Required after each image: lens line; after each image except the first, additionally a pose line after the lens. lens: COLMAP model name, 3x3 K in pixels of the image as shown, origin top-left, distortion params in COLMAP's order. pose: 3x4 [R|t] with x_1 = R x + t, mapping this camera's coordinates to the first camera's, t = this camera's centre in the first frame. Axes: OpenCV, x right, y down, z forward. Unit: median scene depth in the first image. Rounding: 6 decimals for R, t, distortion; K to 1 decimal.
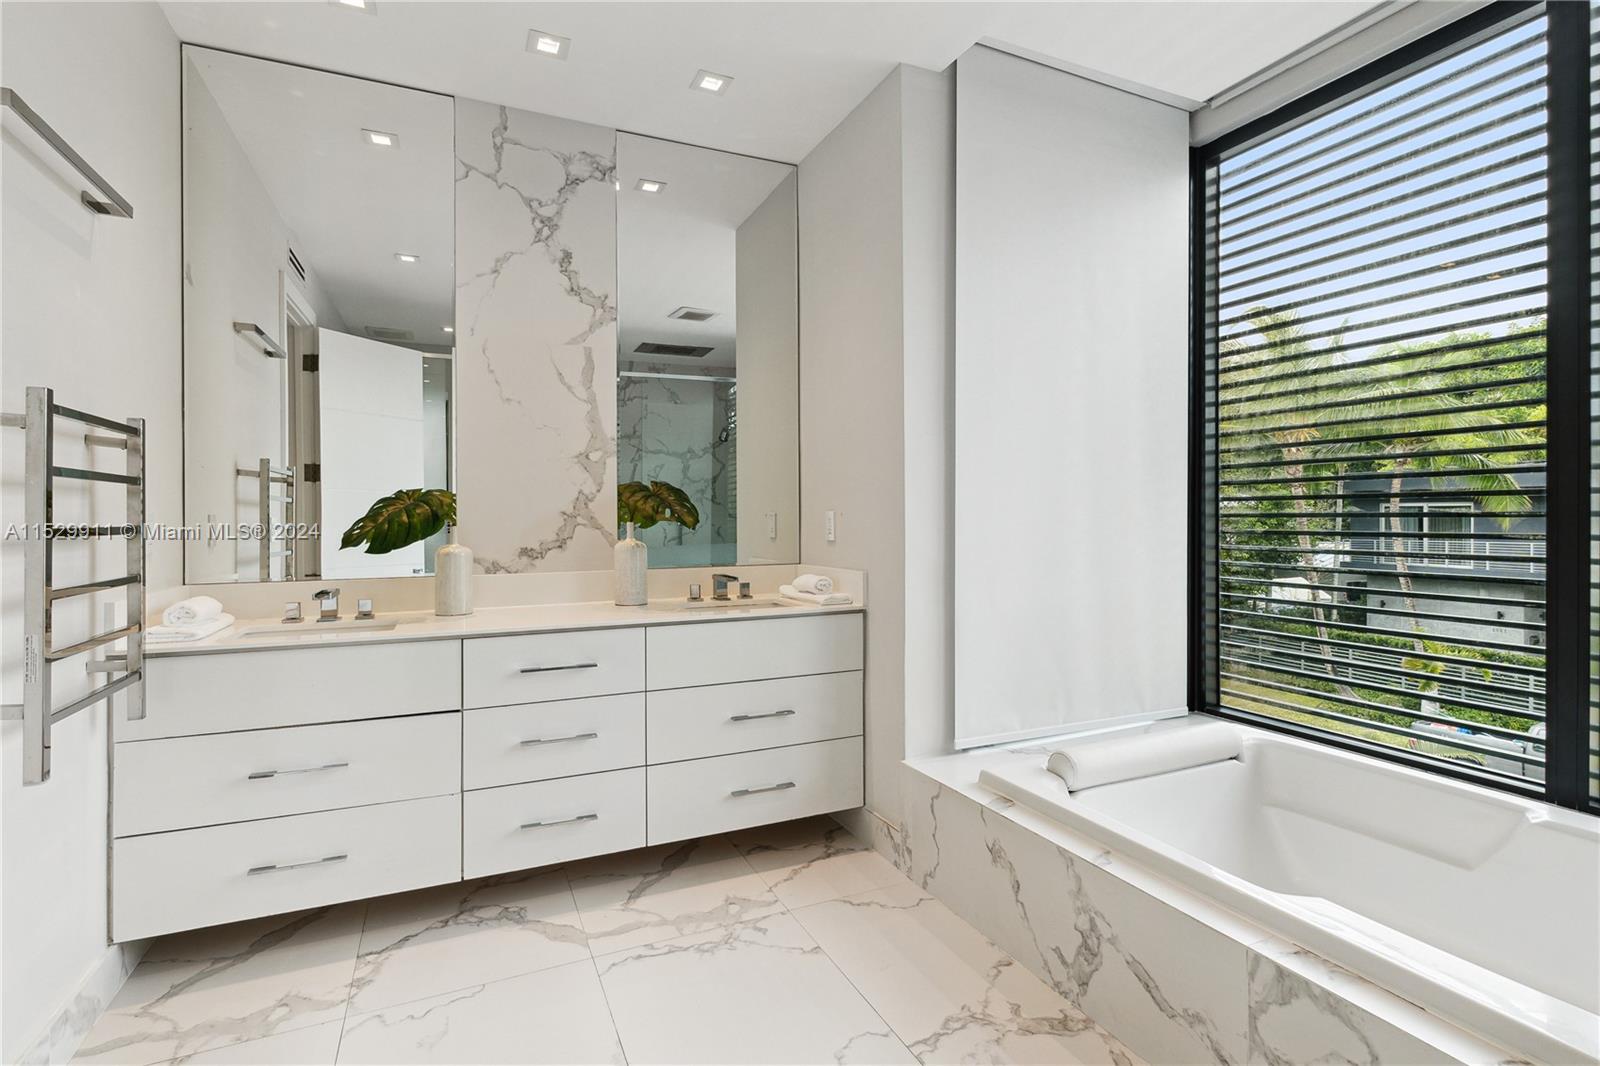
lens RADIAL K [[773.5, 0, 811.6], [0, 773.5, 530.3], [0, 0, 1]] dist [0.009591, -0.001116]
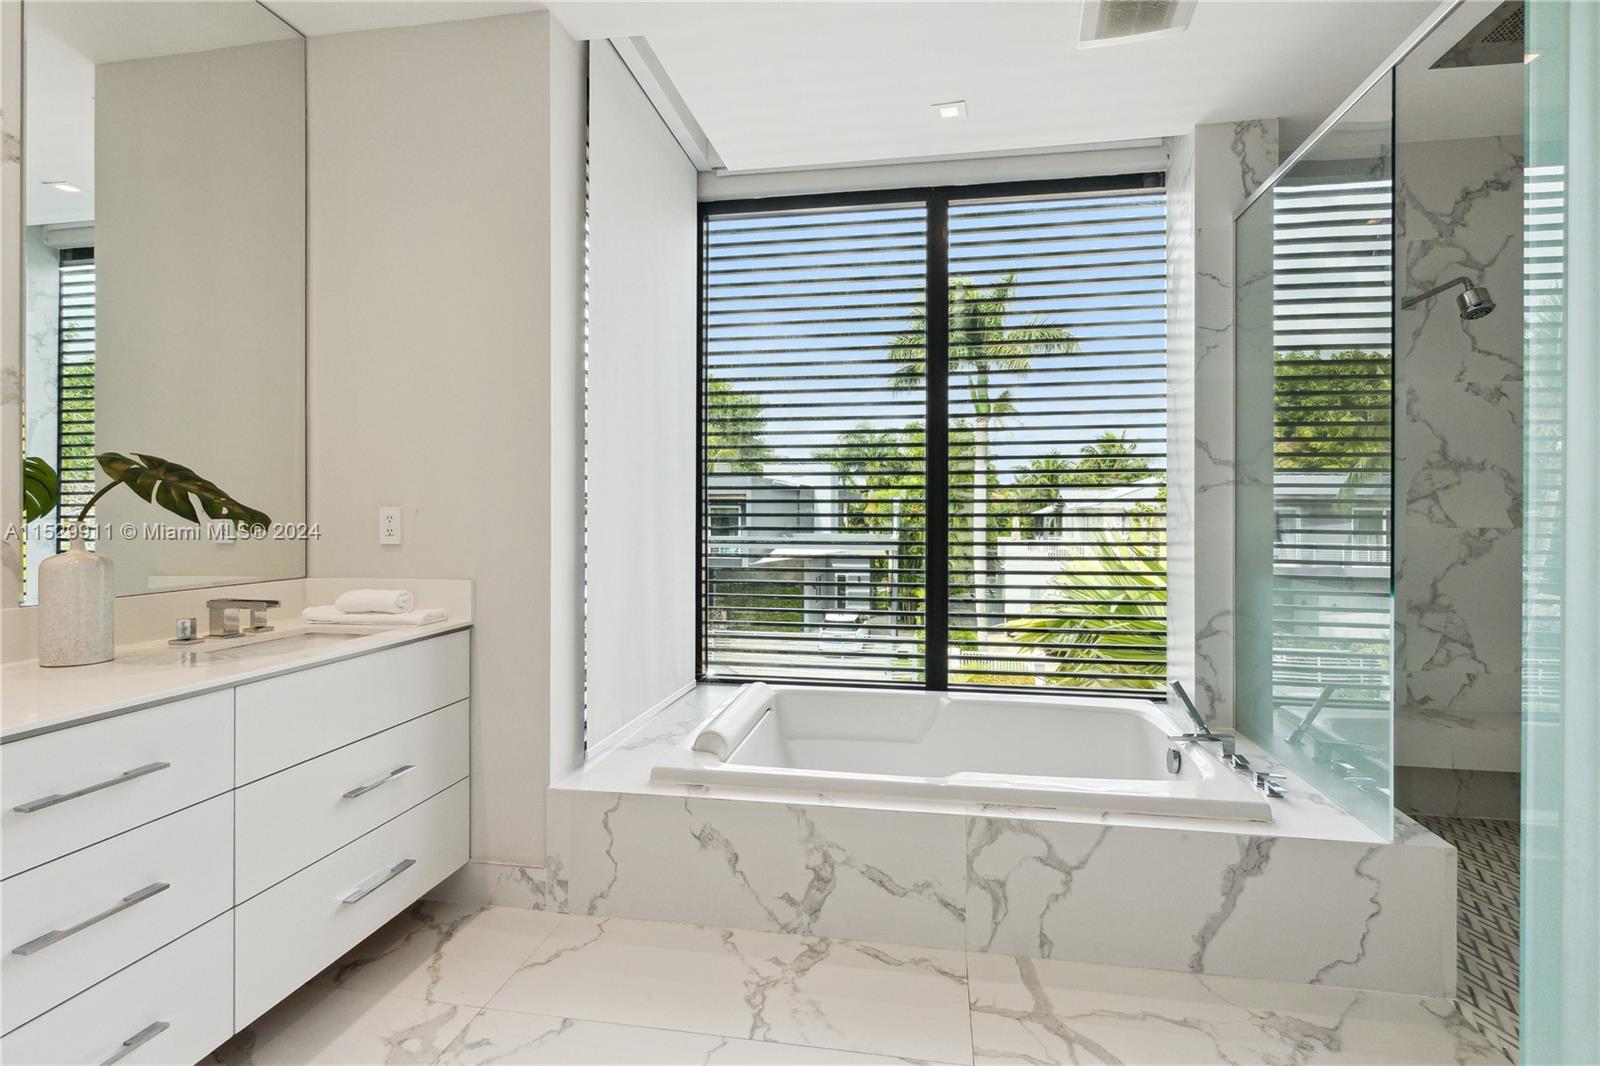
lens RADIAL K [[773.5, 0, 806.4], [0, 773.5, 520.8], [0, 0, 1]] dist [0.009591, -0.001116]
pose [[0.572865, -0.003716, 0.819642, -0.536406], [0.011712, 0.999925, -0.003653, -0.004226], [-0.819566, 0.011692, 0.572865, 0.285829]]
